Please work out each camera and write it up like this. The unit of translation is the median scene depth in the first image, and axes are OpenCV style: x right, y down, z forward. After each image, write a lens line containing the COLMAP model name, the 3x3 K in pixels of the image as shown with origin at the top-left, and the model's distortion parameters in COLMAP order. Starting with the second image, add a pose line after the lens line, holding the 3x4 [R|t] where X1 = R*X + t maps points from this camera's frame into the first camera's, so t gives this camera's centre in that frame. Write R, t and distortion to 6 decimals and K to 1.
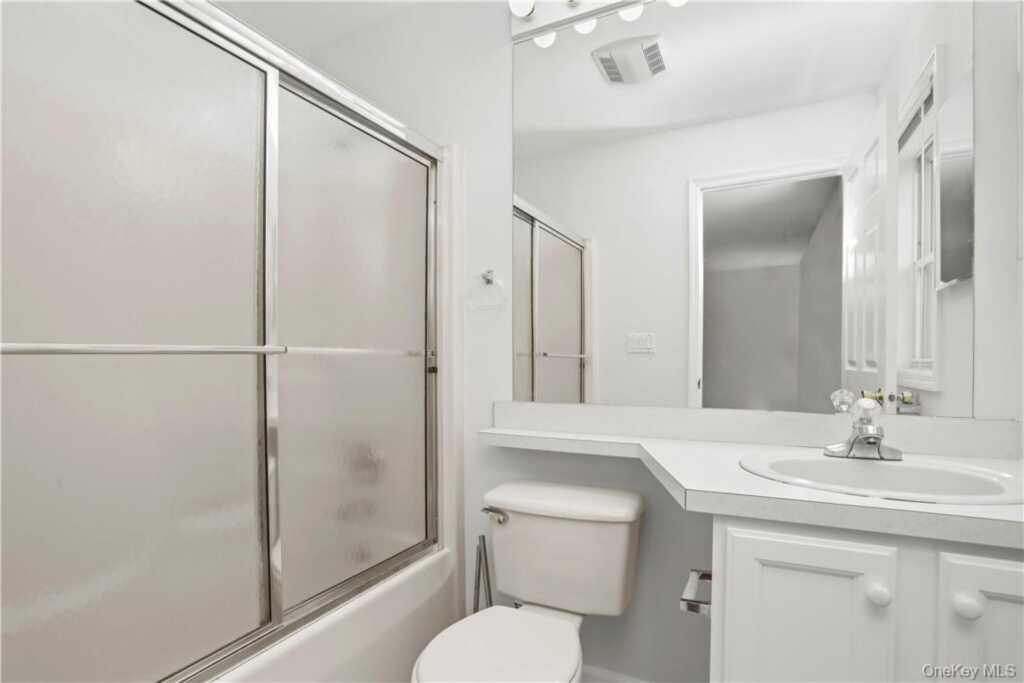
lens RADIAL K [[504.7, 0, 513.1], [0, 504.7, 348.4], [0, 0, 1]] dist [-0.083385, 0.043636]
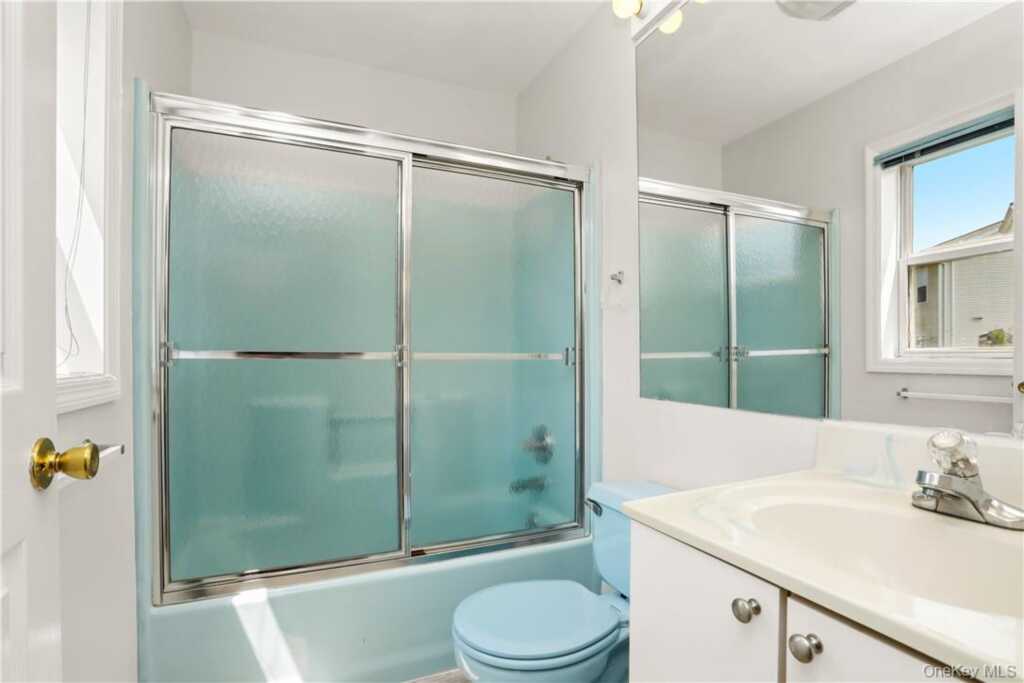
lens RADIAL K [[504.7, 0, 513.1], [0, 504.7, 348.4], [0, 0, 1]] dist [-0.083385, 0.043636]
pose [[0.690304, -0.013242, -0.723398, 0.539381], [-0.000217, 0.999829, -0.018510, 0.021368], [0.723519, 0.012935, 0.690183, 0.138157]]
